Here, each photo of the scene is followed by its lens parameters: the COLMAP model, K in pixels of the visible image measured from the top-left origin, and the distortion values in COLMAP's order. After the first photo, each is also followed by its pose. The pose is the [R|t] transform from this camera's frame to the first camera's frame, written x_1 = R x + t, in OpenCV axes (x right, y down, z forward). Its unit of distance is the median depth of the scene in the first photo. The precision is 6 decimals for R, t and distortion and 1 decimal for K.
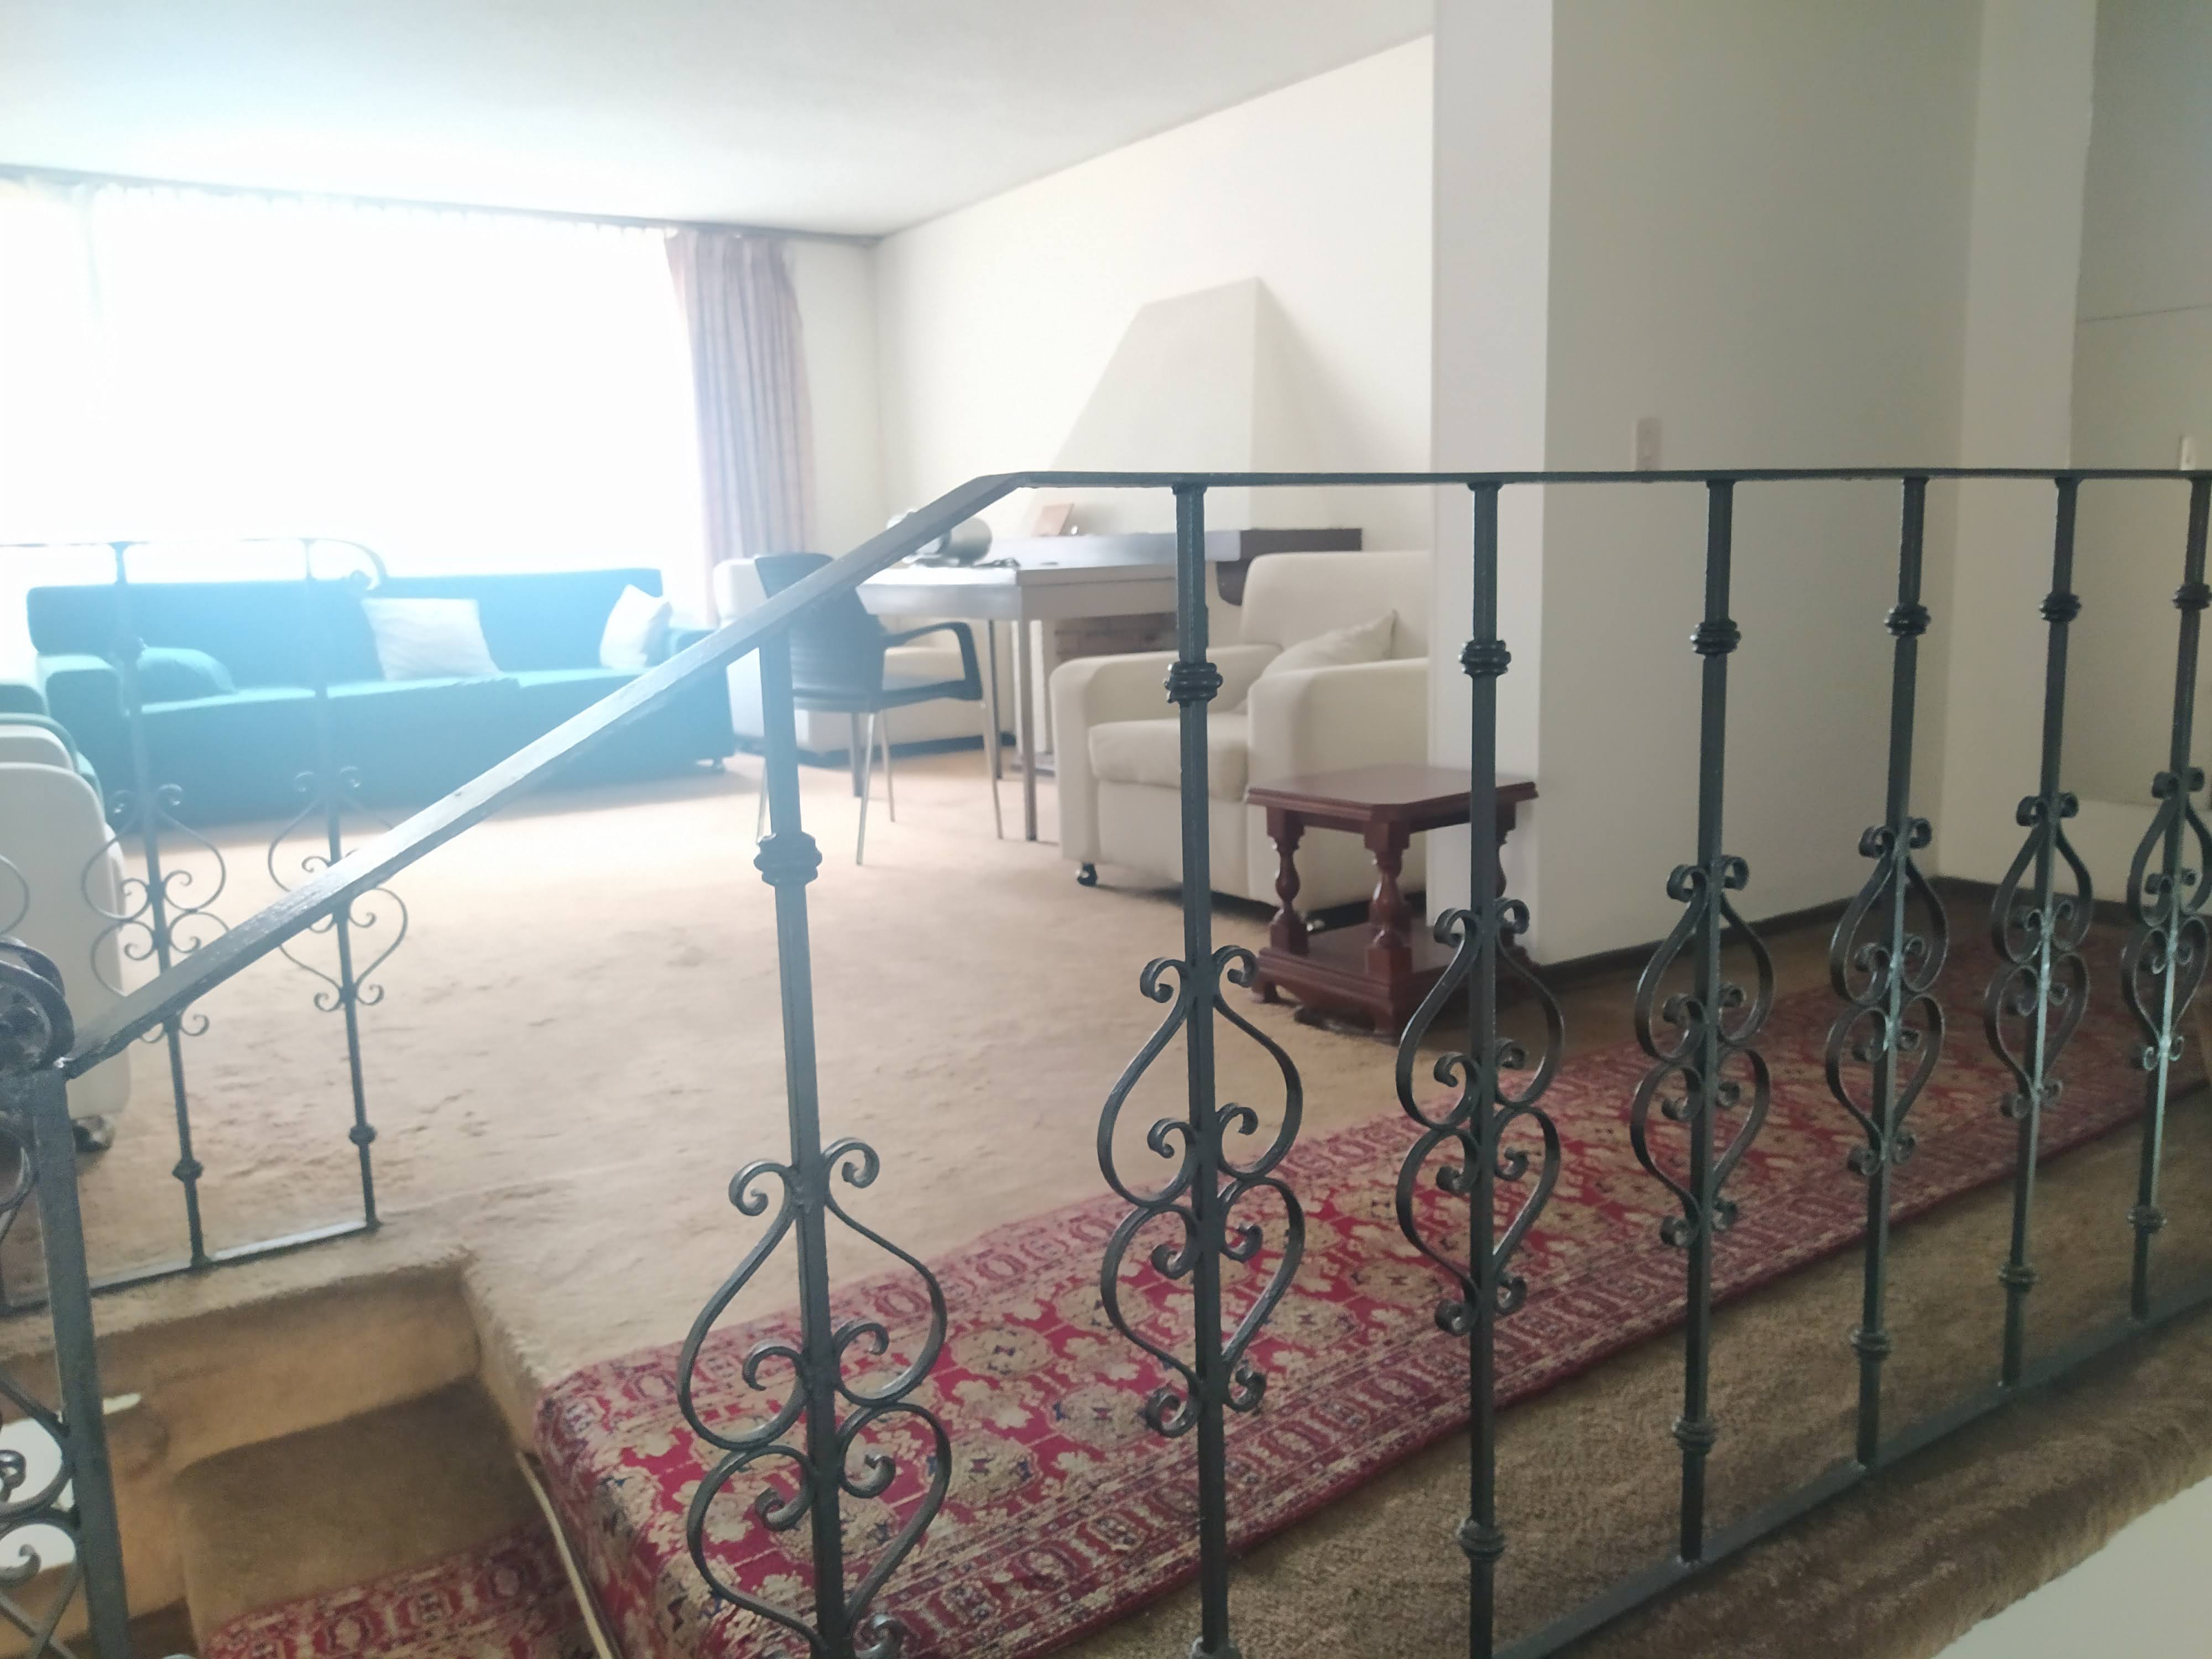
lens RADIAL K [[1684.6, 0, 1104.3], [0, 1684.6, 833.4], [0, 0, 1]] dist [0.138146, -0.196624]
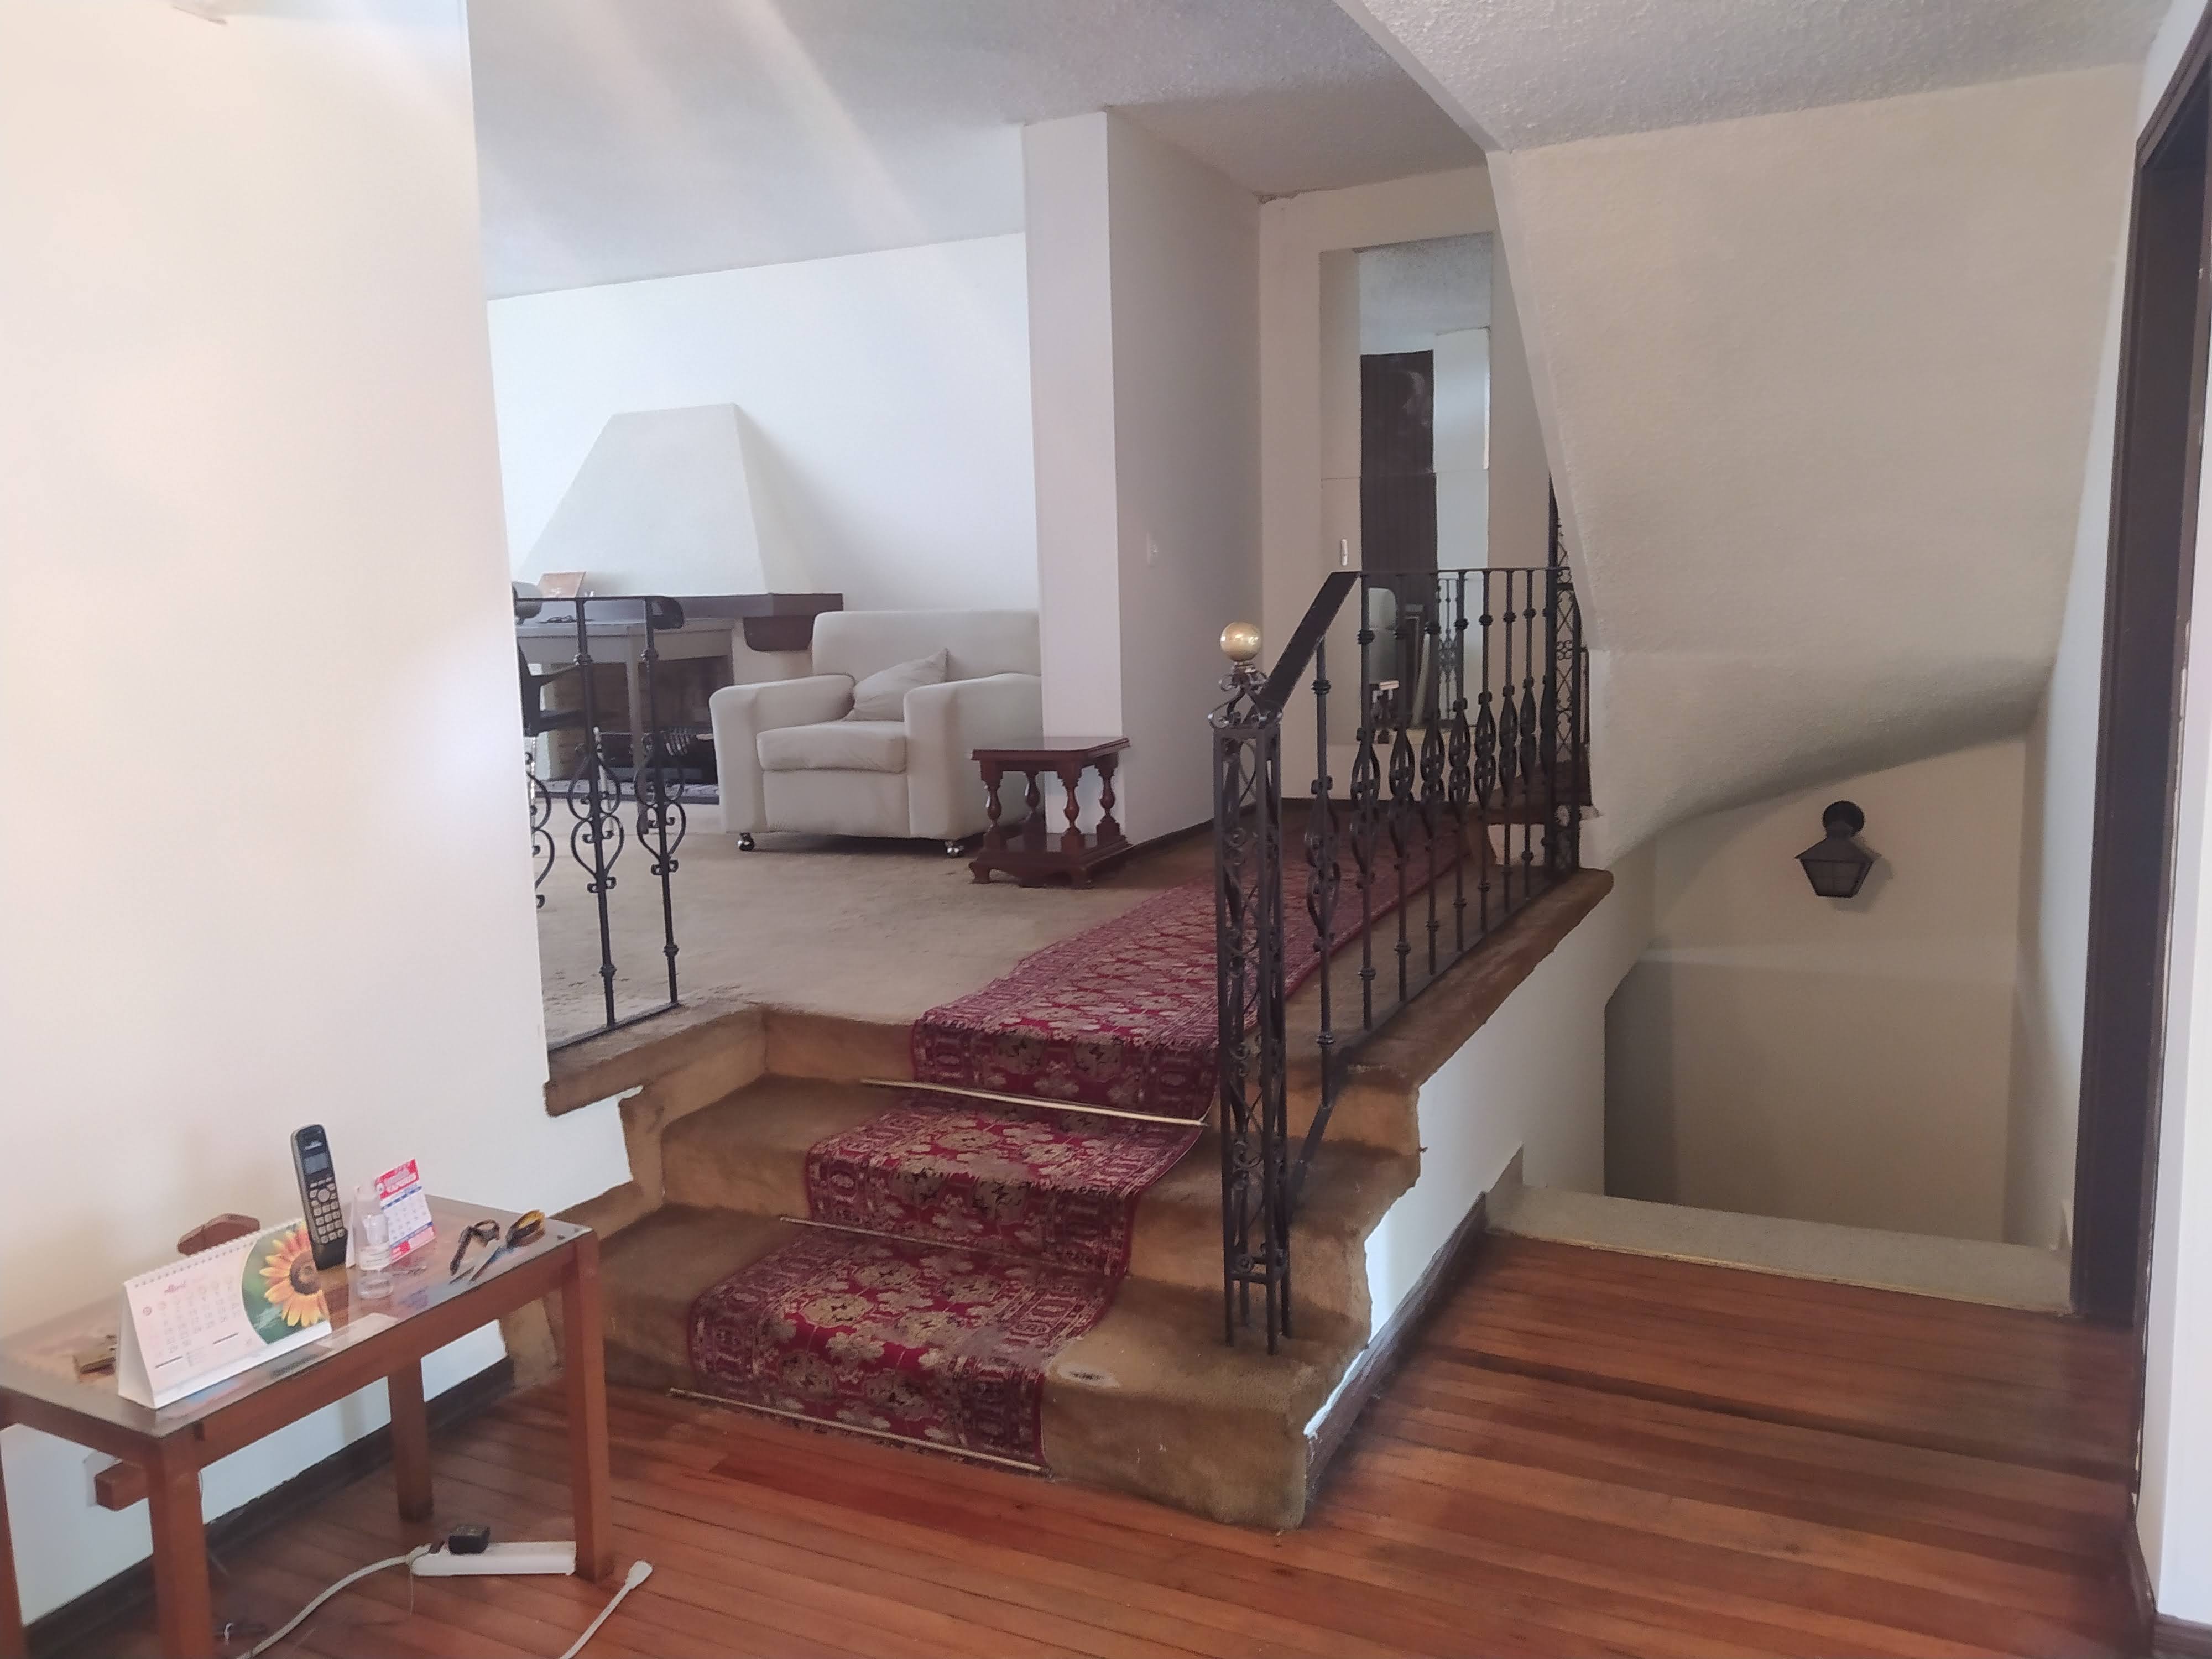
lens RADIAL K [[1685.4, 0, 1107.5], [0, 1685.4, 836.1], [0, 0, 1]] dist [0.135691, -0.222163]
pose [[0.855261, -0.070262, 0.513413, -0.630172], [0.090450, 0.995797, -0.014397, 0.088220], [-0.510243, 0.058752, 0.858021, -0.444835]]
